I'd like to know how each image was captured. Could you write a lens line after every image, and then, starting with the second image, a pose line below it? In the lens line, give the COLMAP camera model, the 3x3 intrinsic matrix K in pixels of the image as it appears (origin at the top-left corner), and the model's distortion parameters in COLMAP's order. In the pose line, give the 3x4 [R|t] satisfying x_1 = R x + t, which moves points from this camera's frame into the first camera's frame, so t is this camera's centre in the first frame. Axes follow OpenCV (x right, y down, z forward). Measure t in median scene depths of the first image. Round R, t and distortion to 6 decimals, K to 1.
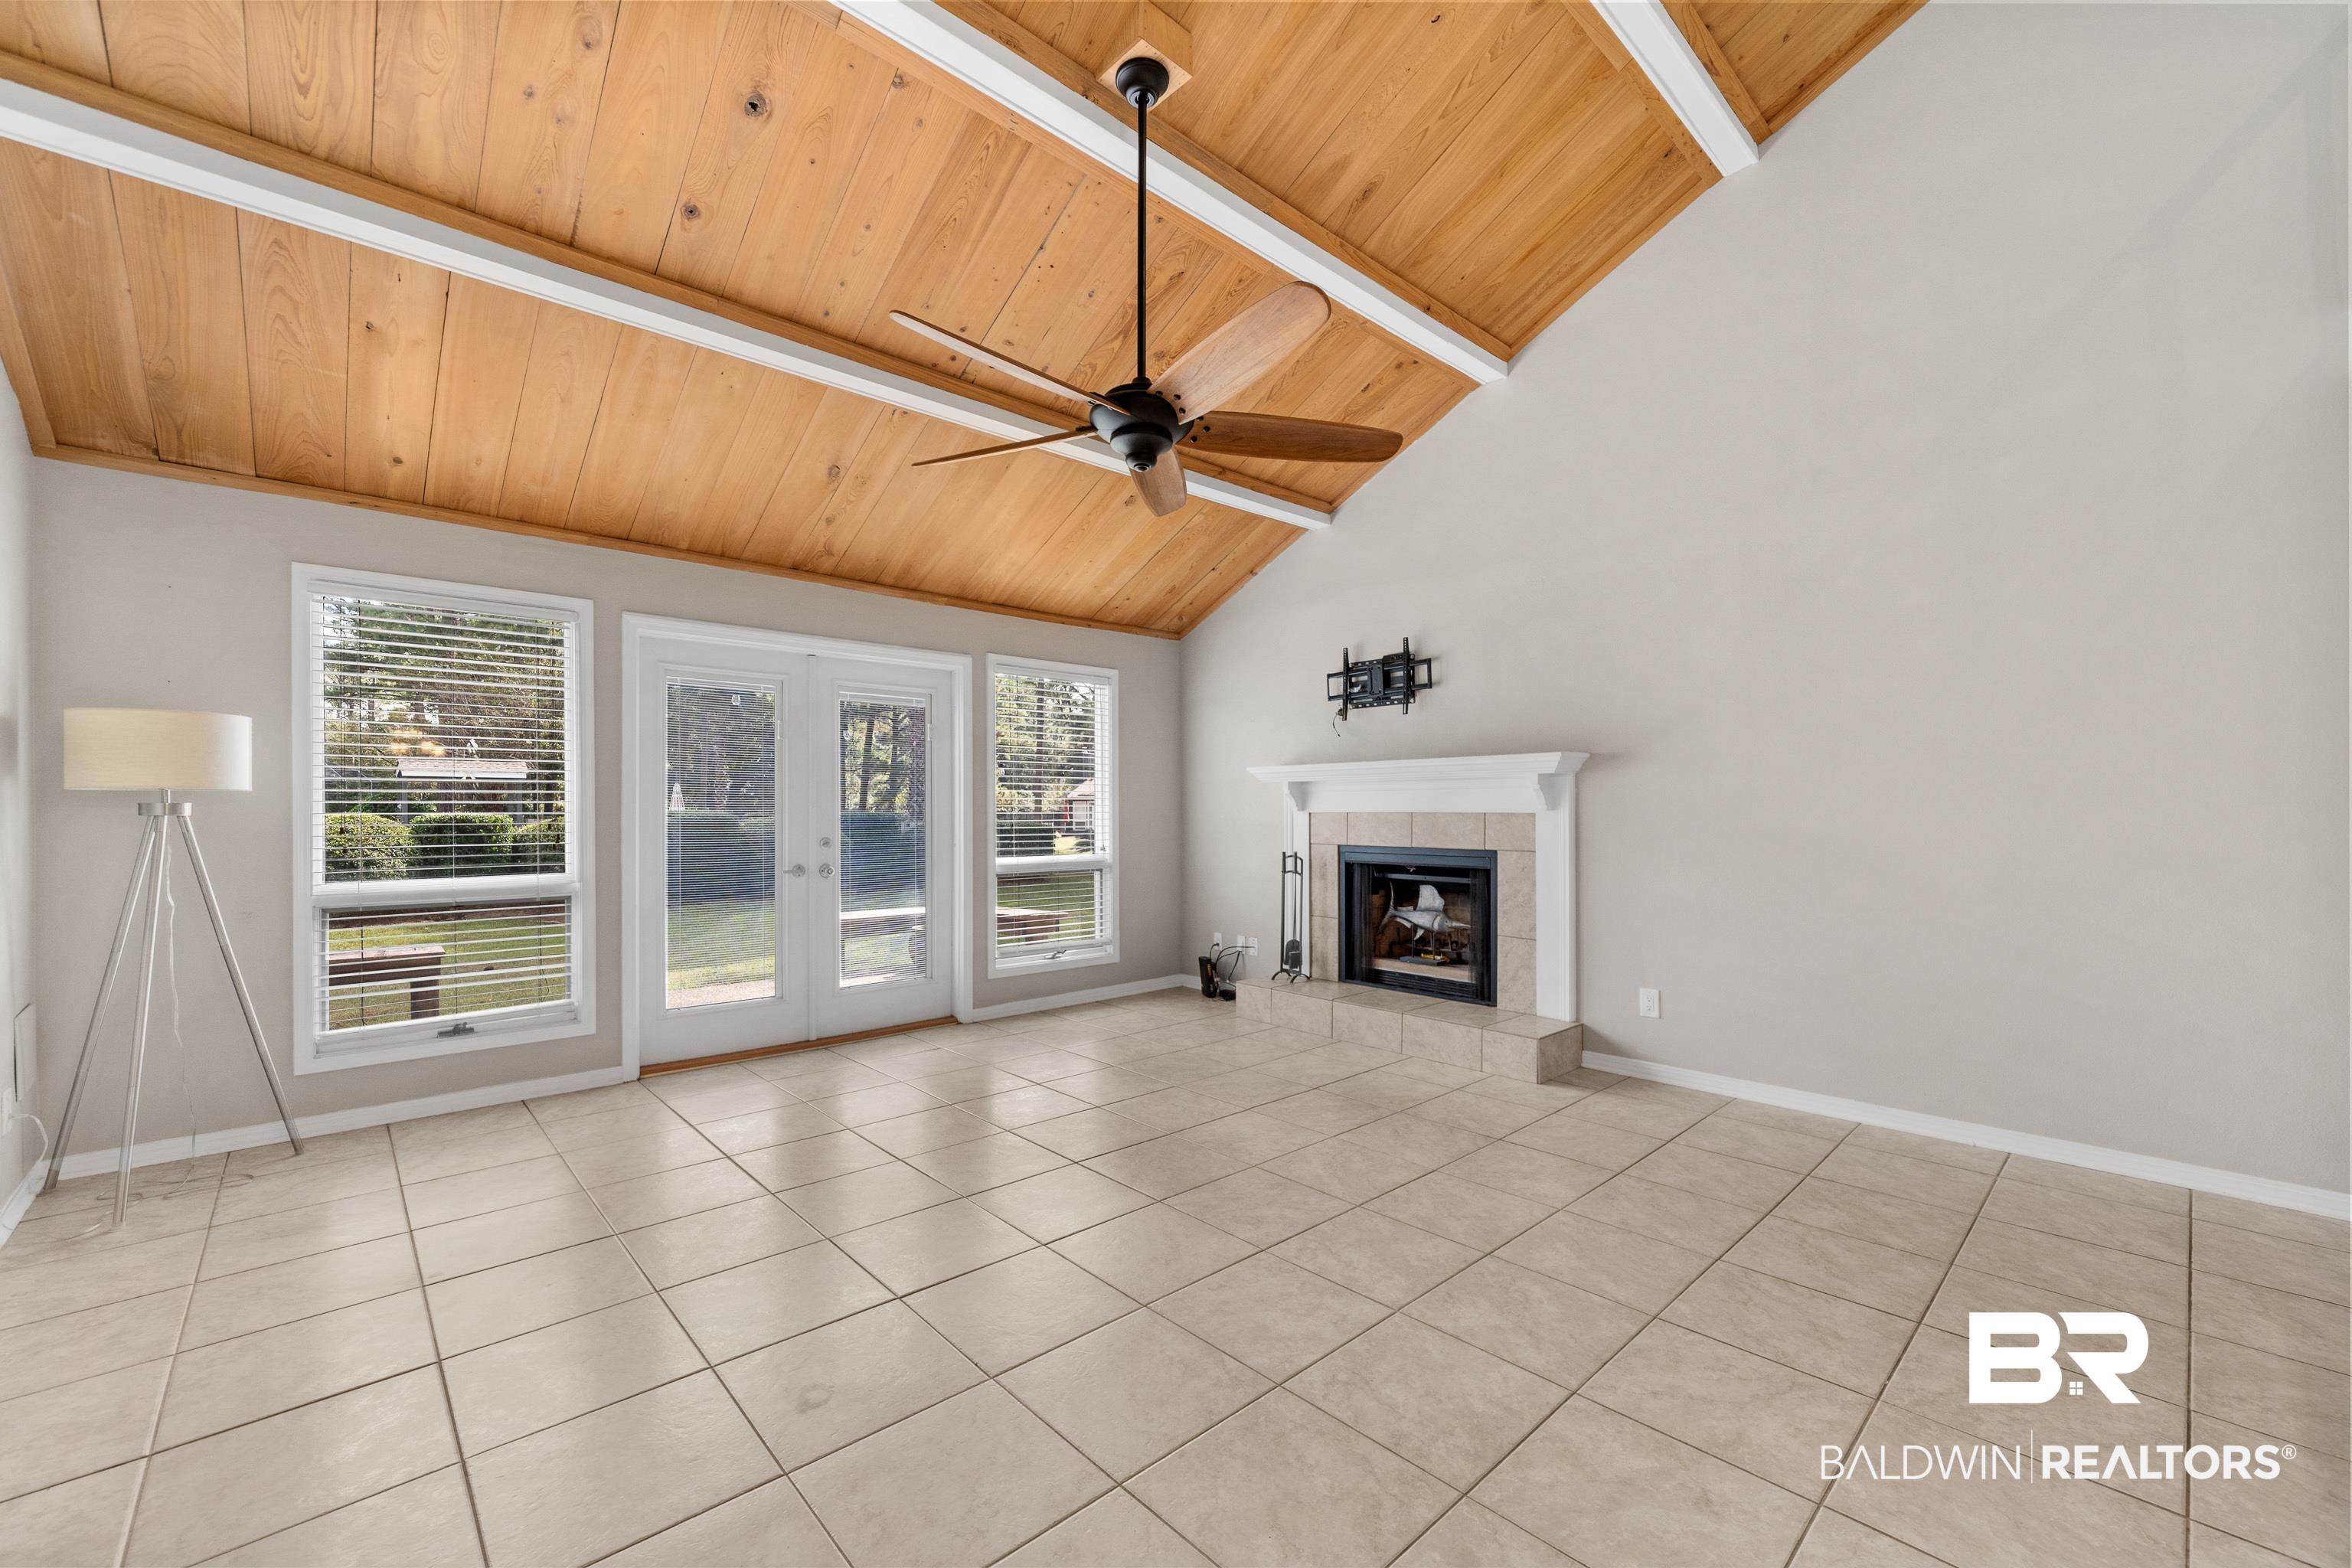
lens RADIAL K [[946.2, 0, 1171.5], [0, 946.2, 805.0], [0, 0, 1]] dist [-0.000782, -0.000169]
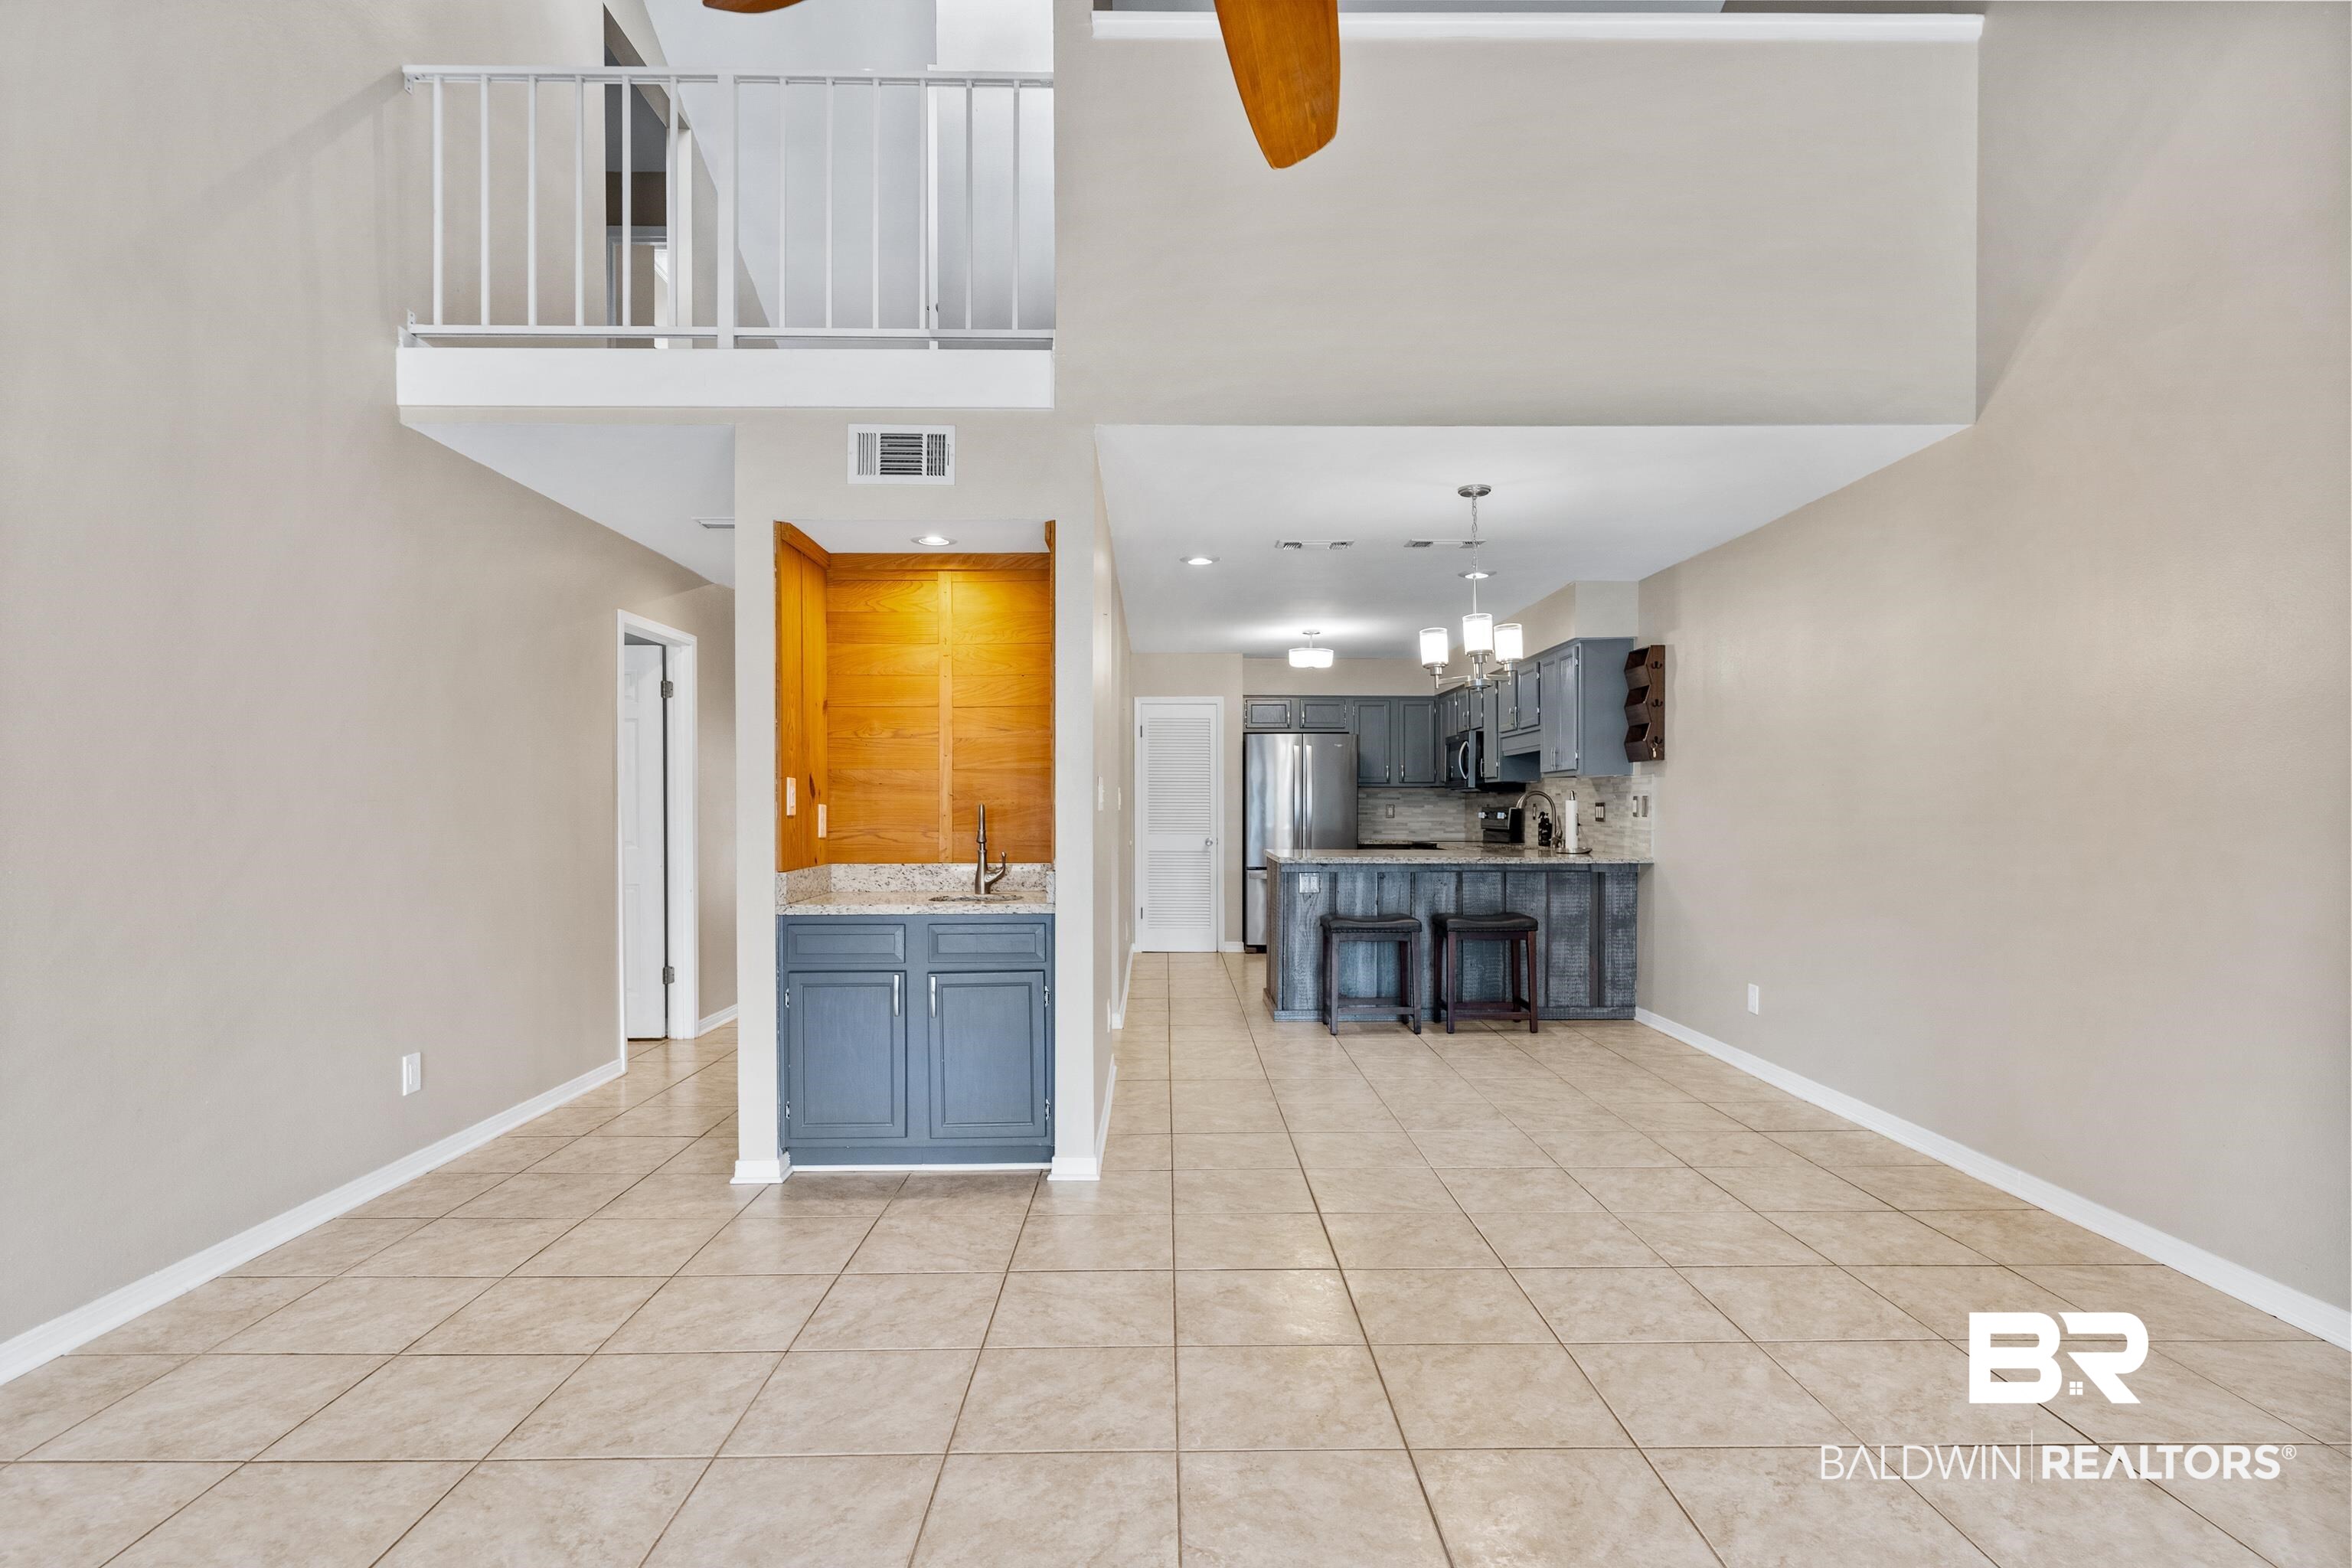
lens RADIAL K [[1197.1, 0, 1174.9], [0, 1197.1, 813.7], [0, 0, 1]] dist [0.002249, 0.000115]
pose [[-0.744575, -0.000805, 0.667539, -0.188939], [0.003097, 0.999984, 0.004661, 0.004970], [-0.667532, 0.005538, -0.744560, 0.794861]]
